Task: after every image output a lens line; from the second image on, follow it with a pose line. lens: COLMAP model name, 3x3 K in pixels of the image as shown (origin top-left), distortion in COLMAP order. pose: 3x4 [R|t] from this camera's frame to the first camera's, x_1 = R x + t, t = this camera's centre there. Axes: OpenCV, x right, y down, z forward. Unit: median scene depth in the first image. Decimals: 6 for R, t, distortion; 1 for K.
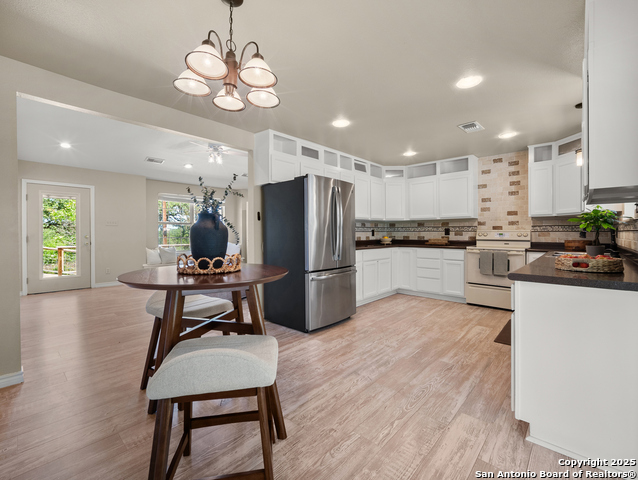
lens RADIAL K [[287.2, 0, 323.3], [0, 287.2, 233.5], [0, 0, 1]] dist [-0.008666, 0.000773]
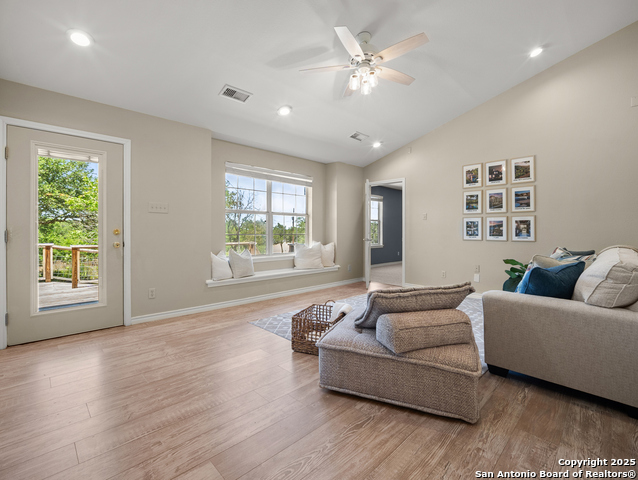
lens RADIAL K [[287.2, 0, 317.9], [0, 287.2, 232.8], [0, 0, 1]] dist [-0.008666, 0.000773]
pose [[0.998606, 0.010558, -0.051717, -0.355998], [-0.010207, 0.999923, 0.007044, 0.003845], [0.051787, -0.006507, 0.998637, 0.404051]]
